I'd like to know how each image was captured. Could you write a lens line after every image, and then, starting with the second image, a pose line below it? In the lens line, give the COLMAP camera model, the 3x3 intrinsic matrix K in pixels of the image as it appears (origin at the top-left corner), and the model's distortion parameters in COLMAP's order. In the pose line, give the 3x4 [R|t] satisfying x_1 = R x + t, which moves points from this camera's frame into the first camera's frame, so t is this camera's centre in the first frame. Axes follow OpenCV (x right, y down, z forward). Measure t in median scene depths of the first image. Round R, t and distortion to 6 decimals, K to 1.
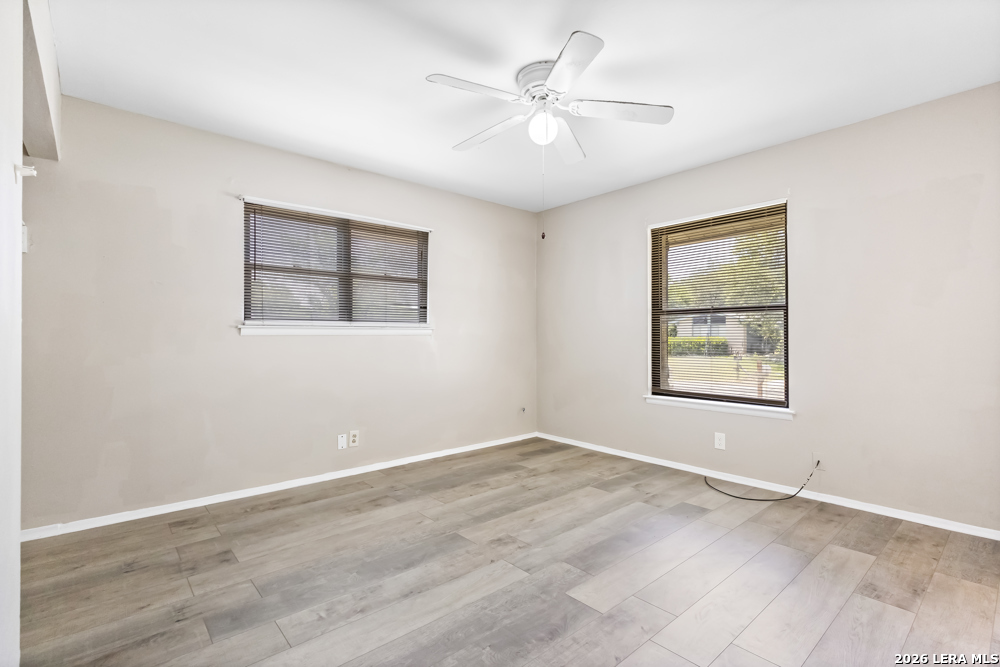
lens RADIAL K [[460.8, 0, 500.8], [0, 460.8, 335.1], [0, 0, 1]] dist [0.001164, 0.000970]
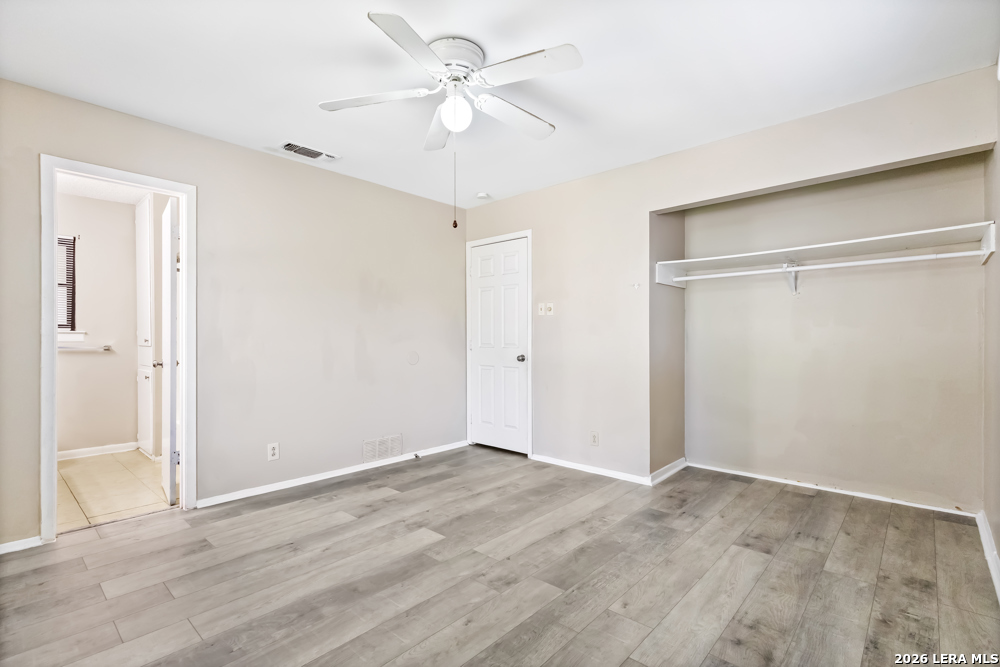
lens RADIAL K [[460.8, 0, 500.5], [0, 460.8, 337.2], [0, 0, 1]] dist [0.001164, 0.000970]
pose [[-0.993335, 0.004239, -0.115183, 0.114071], [0.004566, 0.999986, -0.002574, -0.009746], [0.115171, -0.003083, -0.993341, 1.972150]]
